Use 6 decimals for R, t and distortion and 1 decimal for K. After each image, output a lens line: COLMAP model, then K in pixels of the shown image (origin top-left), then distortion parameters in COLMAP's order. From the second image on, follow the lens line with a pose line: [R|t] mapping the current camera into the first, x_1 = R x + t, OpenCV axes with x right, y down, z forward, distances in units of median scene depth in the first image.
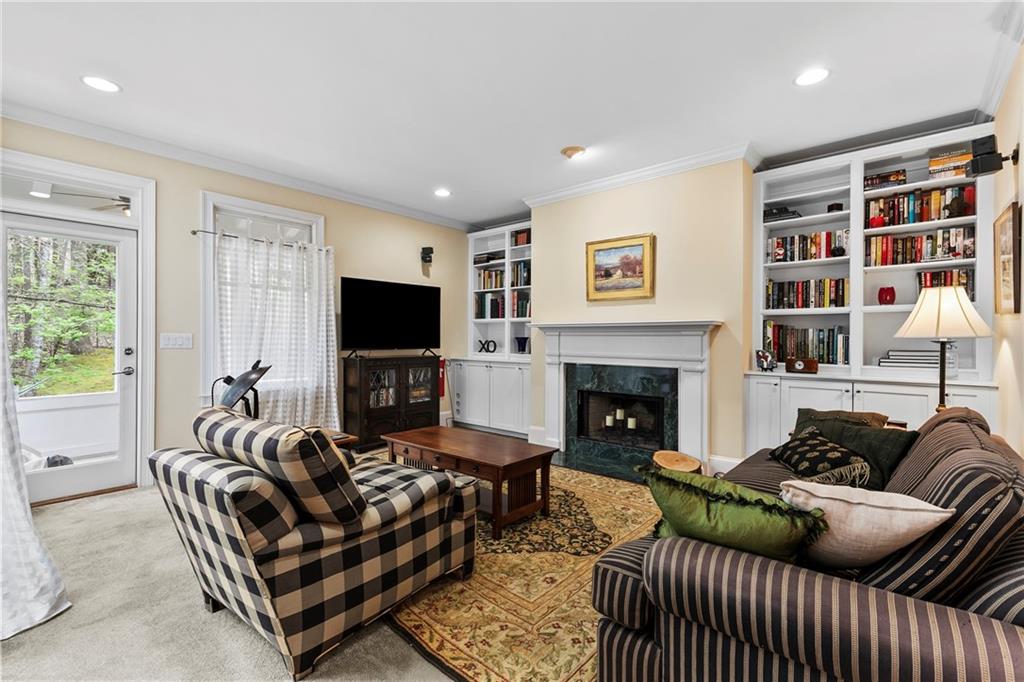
lens RADIAL K [[460.9, 0, 512.9], [0, 460.9, 347.6], [0, 0, 1]] dist [0.001664, -0.000209]
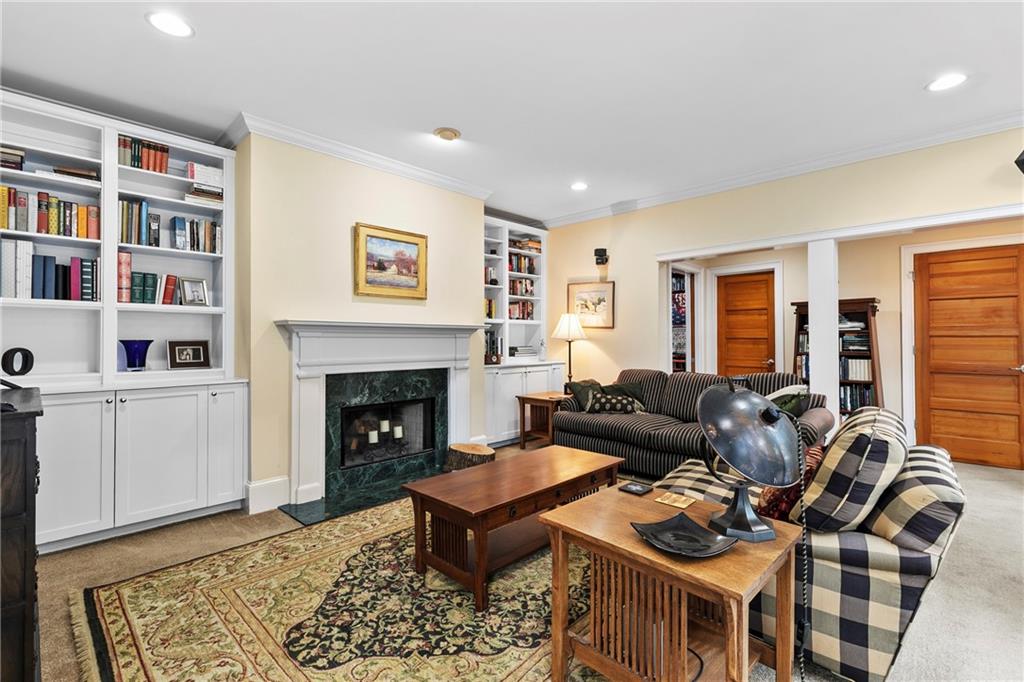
lens RADIAL K [[464.5, 0, 513.0], [0, 464.5, 334.5], [0, 0, 1]] dist [0.001629, 0.000030]
pose [[0.051382, 0.005974, 0.998661, -0.655044], [0.021262, 0.999749, -0.007075, -0.020262], [-0.998453, 0.021597, 0.051242, 0.709136]]
